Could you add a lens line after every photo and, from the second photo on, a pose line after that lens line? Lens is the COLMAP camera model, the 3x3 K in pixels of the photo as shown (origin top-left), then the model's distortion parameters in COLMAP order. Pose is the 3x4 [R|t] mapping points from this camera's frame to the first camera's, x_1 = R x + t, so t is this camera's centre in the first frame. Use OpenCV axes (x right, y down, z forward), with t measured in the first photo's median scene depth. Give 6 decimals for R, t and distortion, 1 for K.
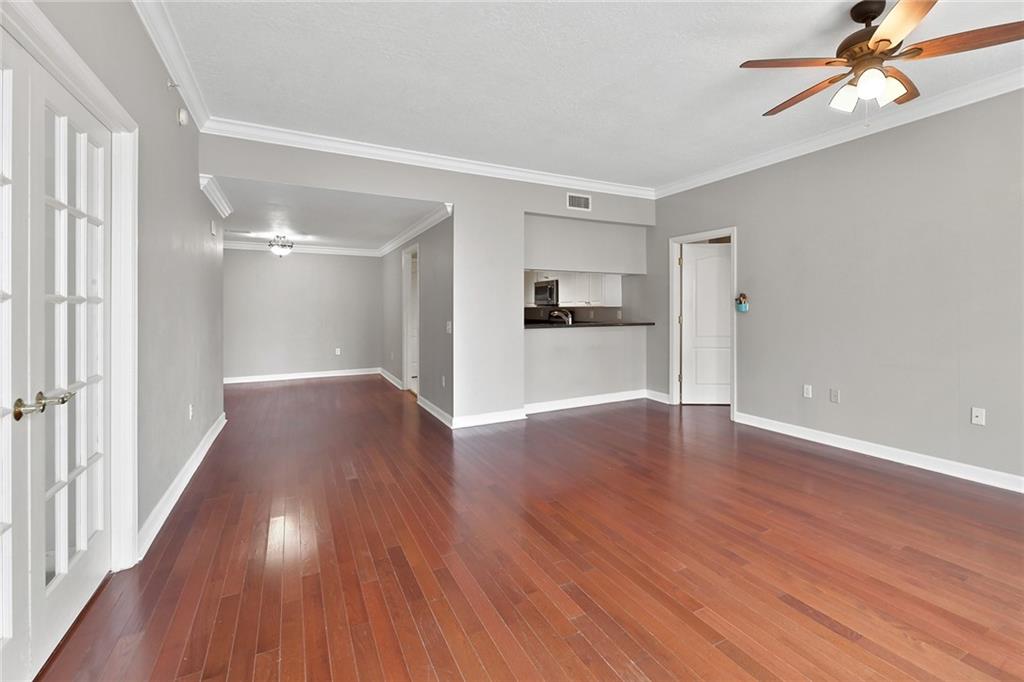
lens RADIAL K [[456.3, 0, 553.0], [0, 456.3, 310.6], [0, 0, 1]] dist [-0.024868, 0.000237]
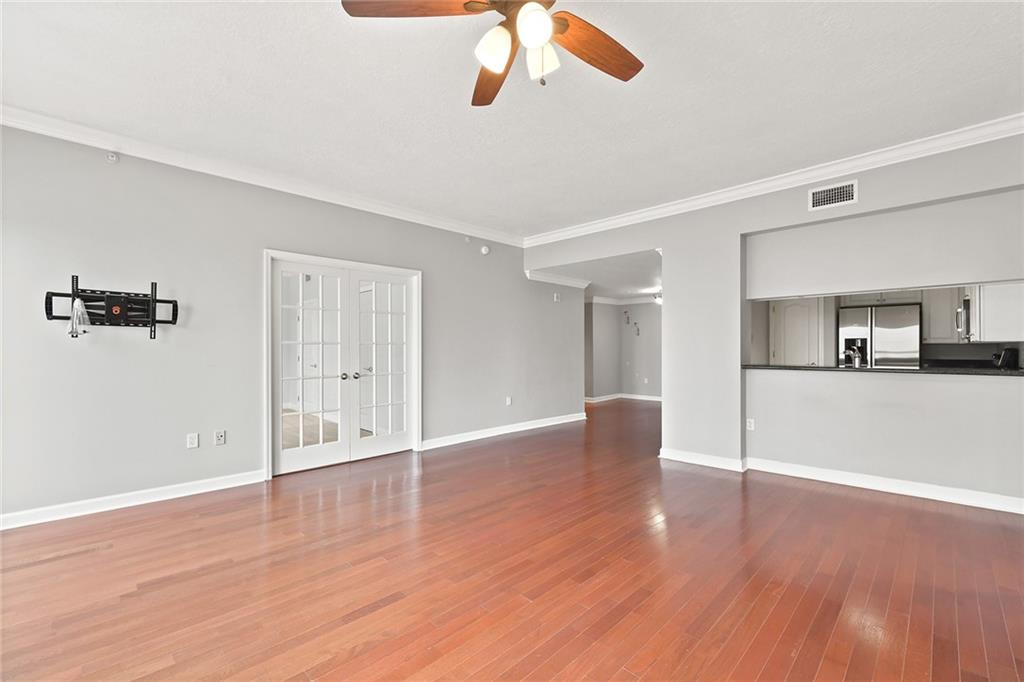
lens RADIAL K [[439.3, 0, 512.0], [0, 439.3, 341.0], [0, 0, 1]] dist [-0.000836, -0.000035]
pose [[0.268704, -0.014443, -0.963115, 0.664810], [-0.000265, 0.999886, -0.015068, -0.000071], [0.963223, 0.004304, 0.268670, 0.378746]]
